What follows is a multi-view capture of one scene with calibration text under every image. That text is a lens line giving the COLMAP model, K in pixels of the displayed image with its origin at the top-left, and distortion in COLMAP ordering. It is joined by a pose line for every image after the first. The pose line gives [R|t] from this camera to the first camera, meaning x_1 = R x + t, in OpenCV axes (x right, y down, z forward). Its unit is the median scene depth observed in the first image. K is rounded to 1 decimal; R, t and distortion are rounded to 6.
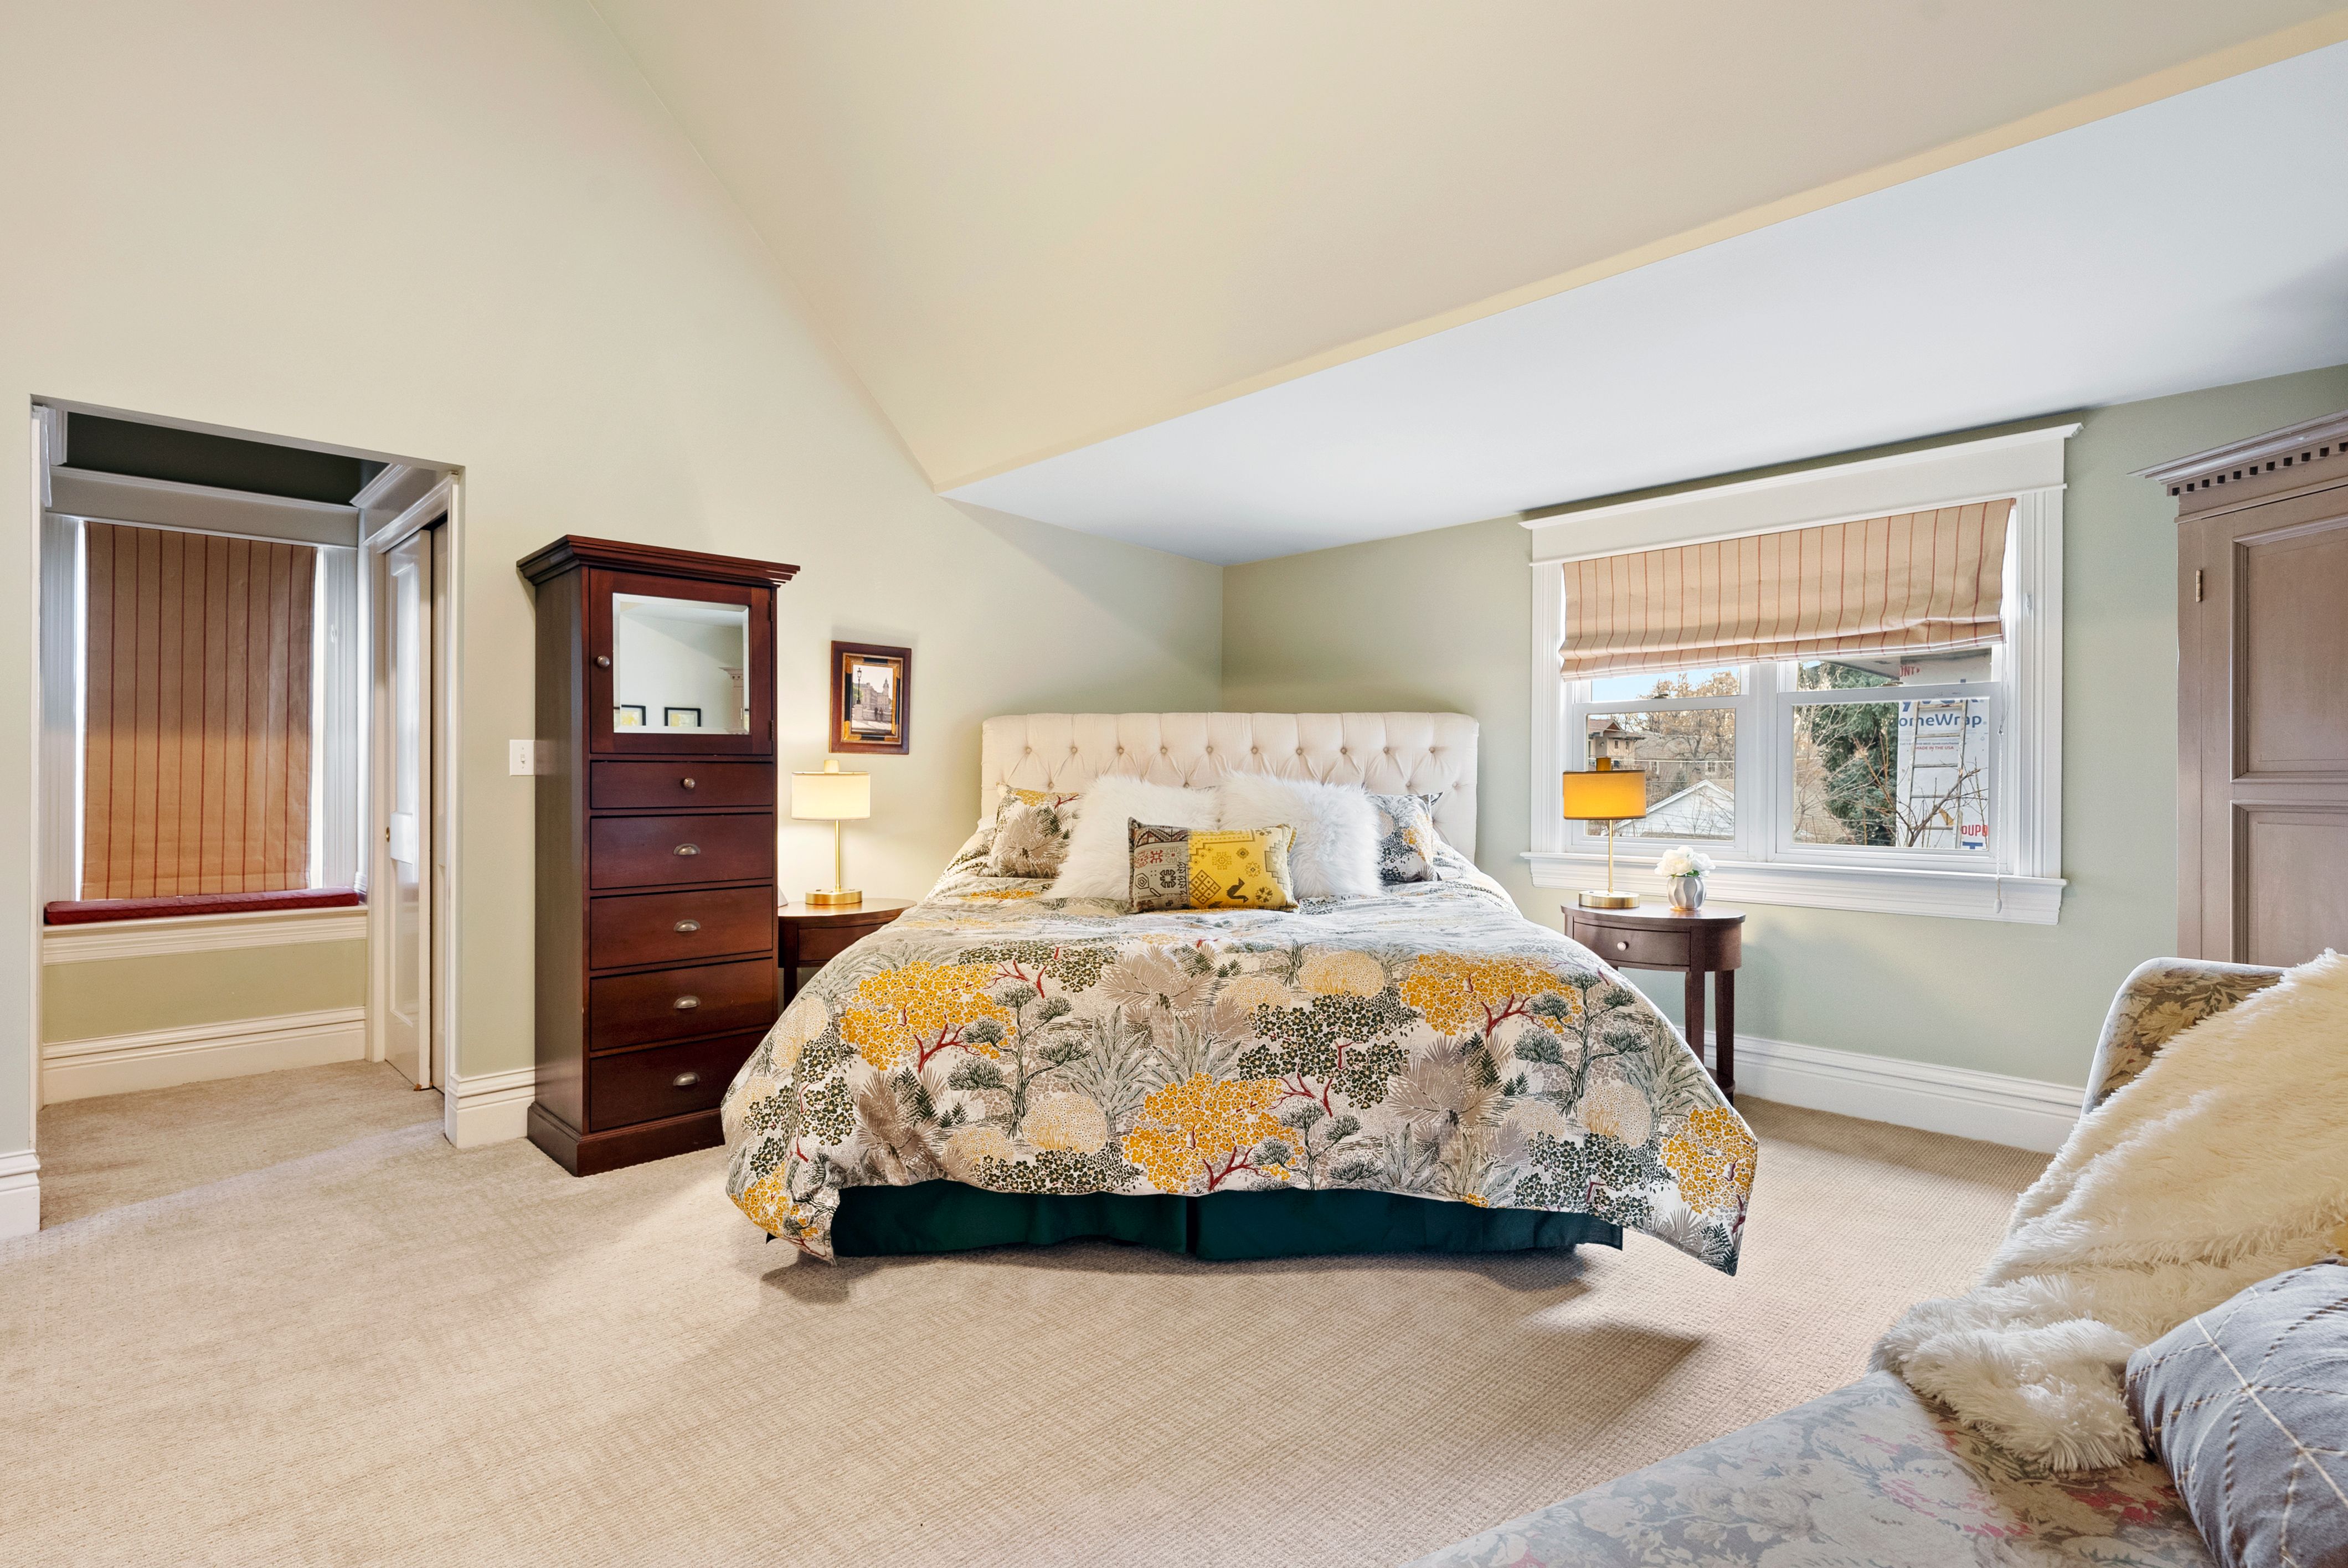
lens RADIAL K [[1103.0, 0, 1179.0], [0, 1103.0, 783.4], [0, 0, 1]] dist [0.003441, -0.001902]
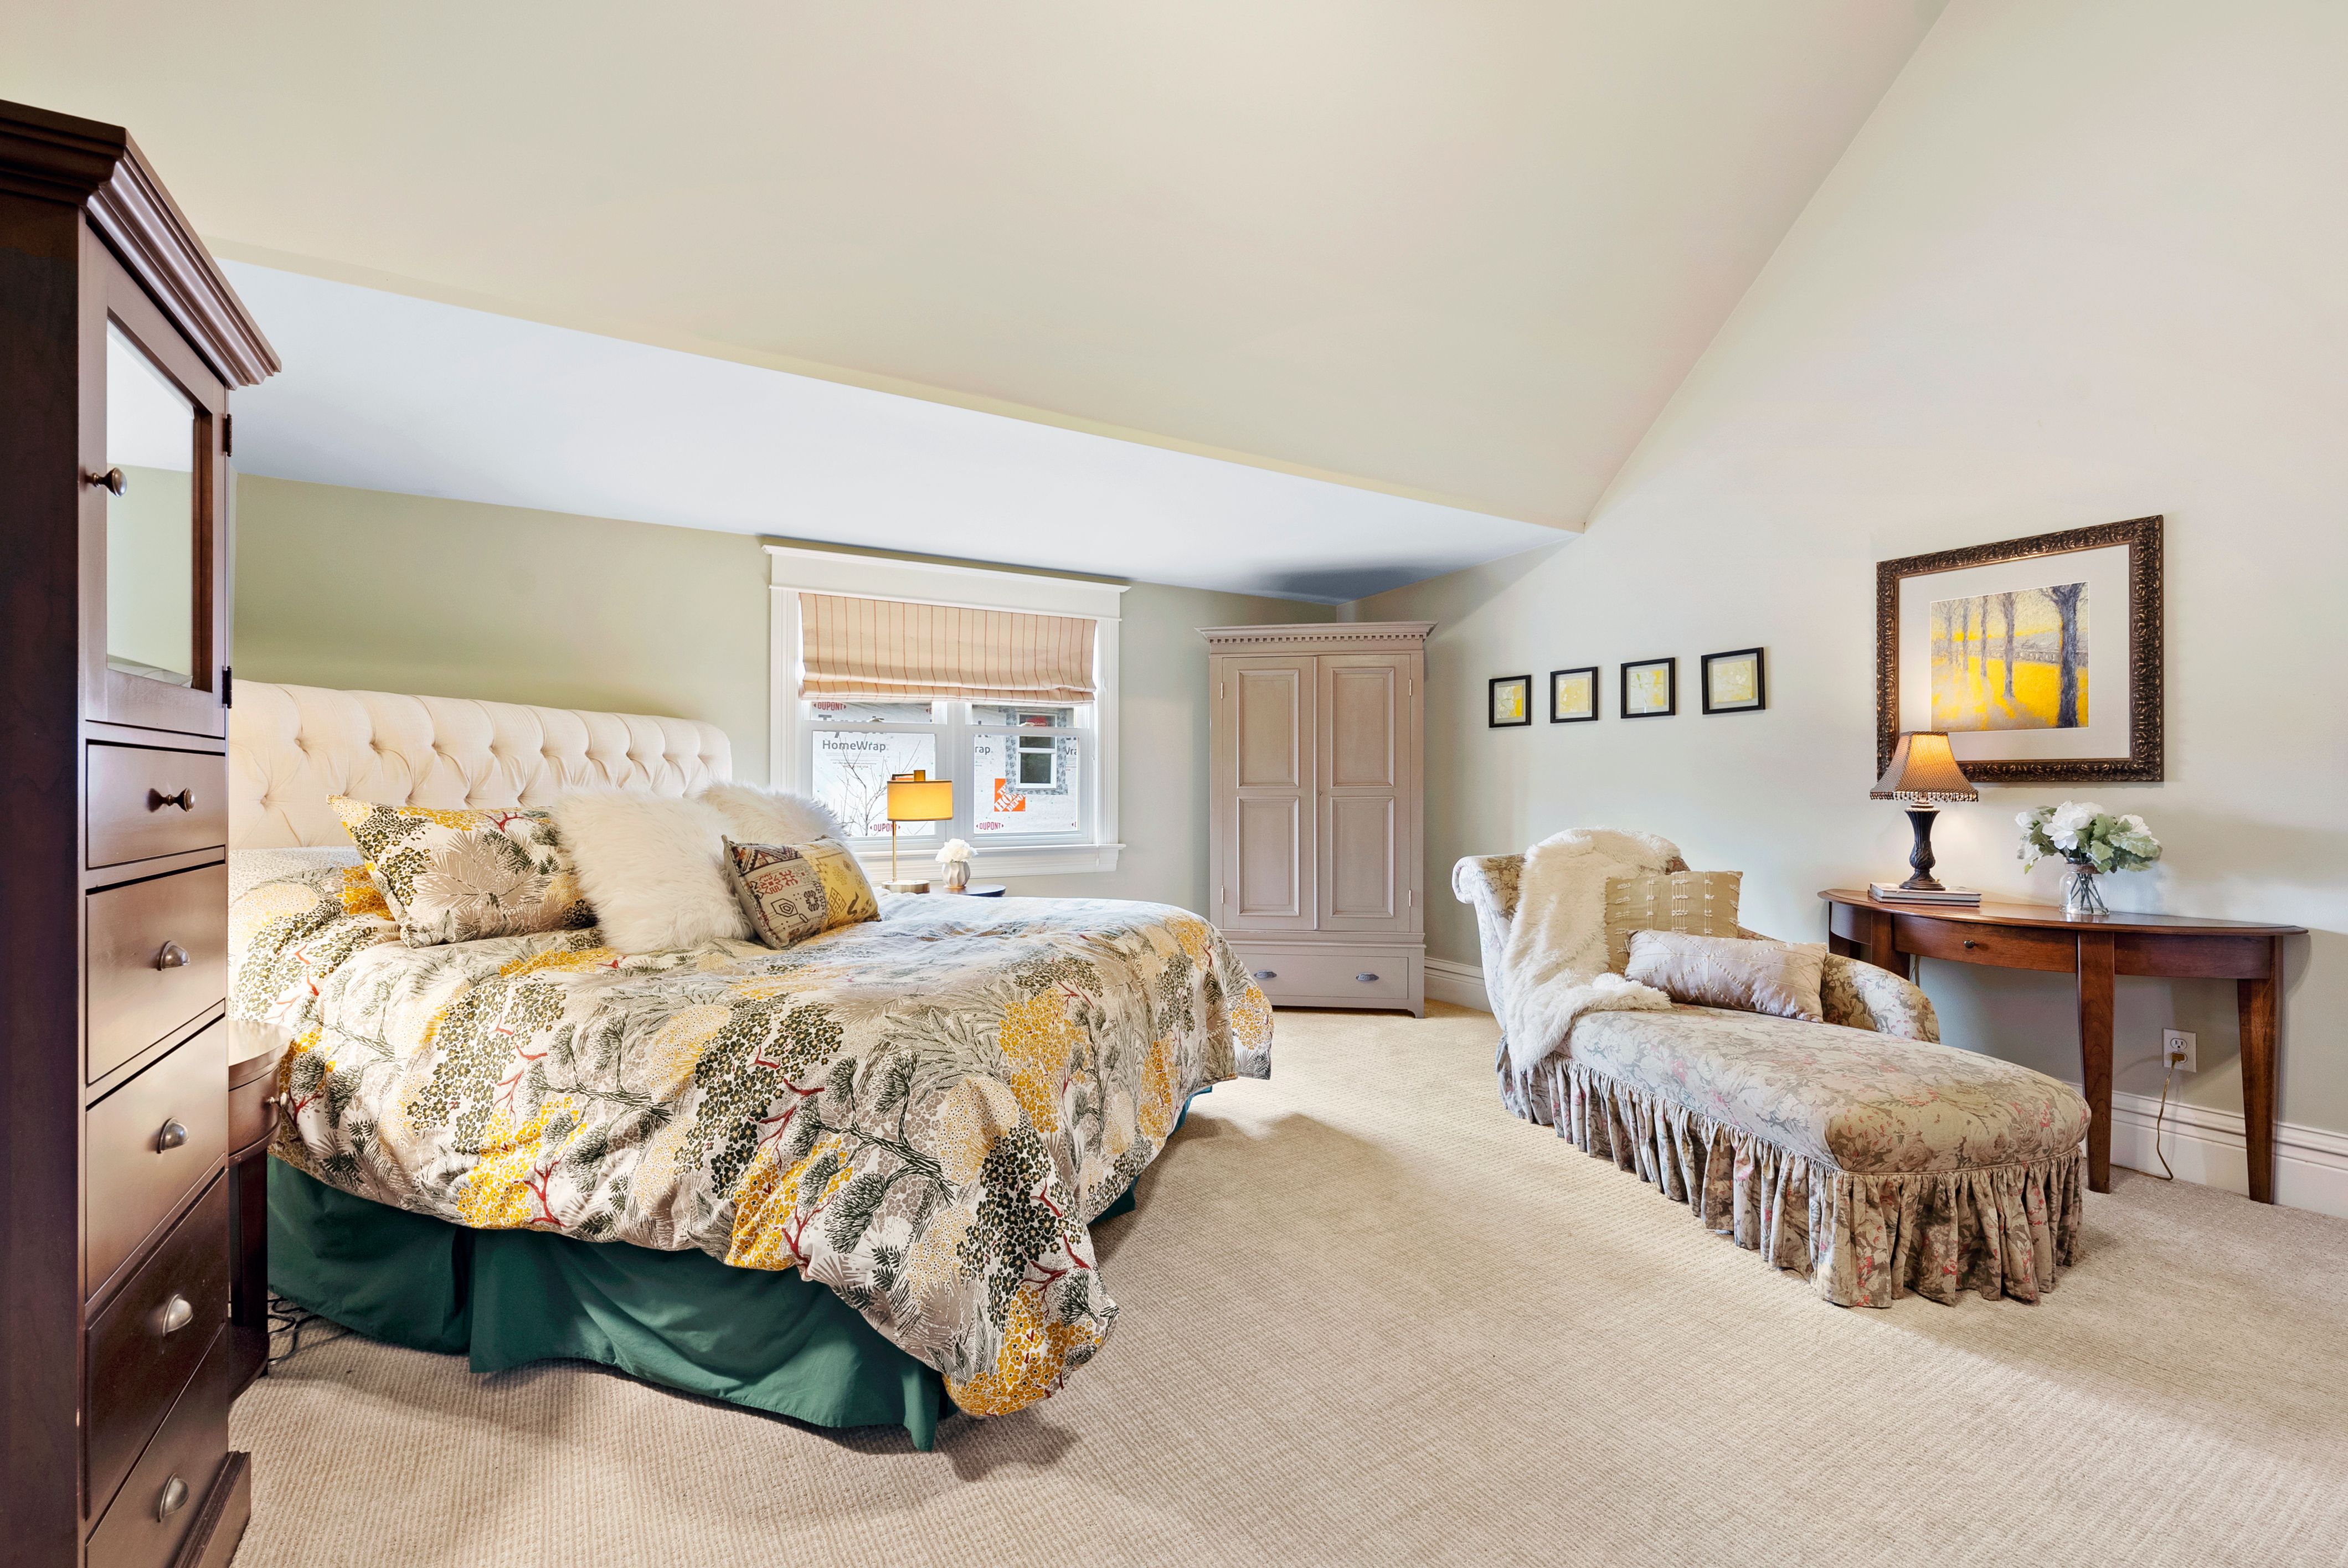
lens RADIAL K [[1015.8, 0, 1170.5], [0, 1015.8, 781.4], [0, 0, 1]] dist [-0.004156, -0.000435]
pose [[0.250561, 0.004355, 0.968091, -0.652604], [0.005624, 0.999966, -0.005954, -0.002783], [-0.968085, 0.006937, 0.250528, 0.465831]]
